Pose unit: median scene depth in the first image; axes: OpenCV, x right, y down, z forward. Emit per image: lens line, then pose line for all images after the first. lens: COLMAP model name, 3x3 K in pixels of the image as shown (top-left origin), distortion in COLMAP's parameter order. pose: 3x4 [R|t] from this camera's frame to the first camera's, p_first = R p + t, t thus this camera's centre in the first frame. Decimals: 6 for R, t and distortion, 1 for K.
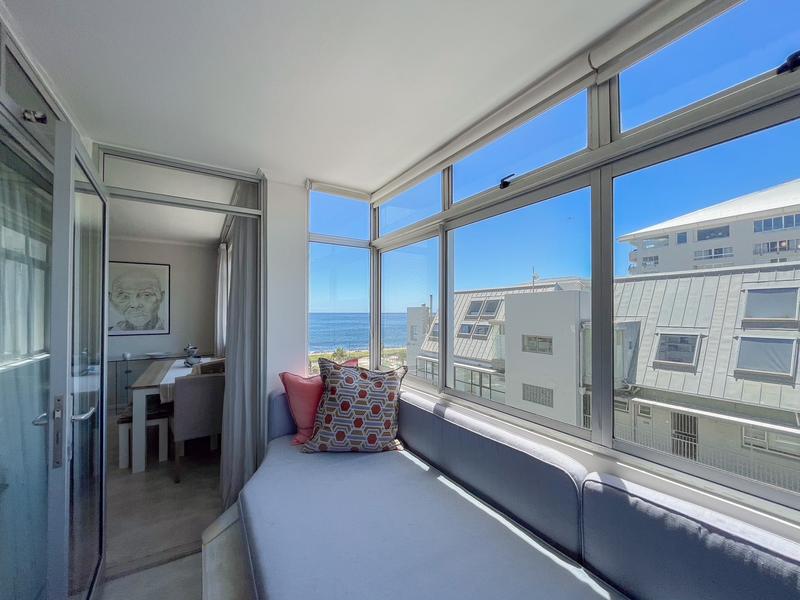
lens RADIAL K [[331.5, 0, 393.6], [0, 331.5, 308.8], [0, 0, 1]] dist [-0.003406, 0.000107]
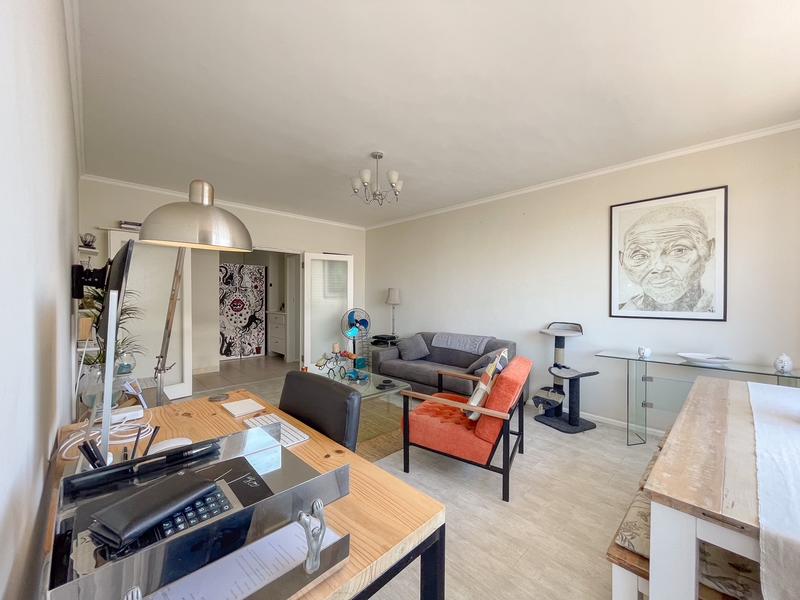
lens RADIAL K [[331.5, 0, 396.2], [0, 331.5, 298.2], [0, 0, 1]] dist [-0.003406, 0.000107]
pose [[0.232918, 0.007764, -0.972465, -0.317592], [0.011315, 0.999879, 0.010693, 0.031803], [0.972430, -0.013494, 0.232802, 0.408264]]
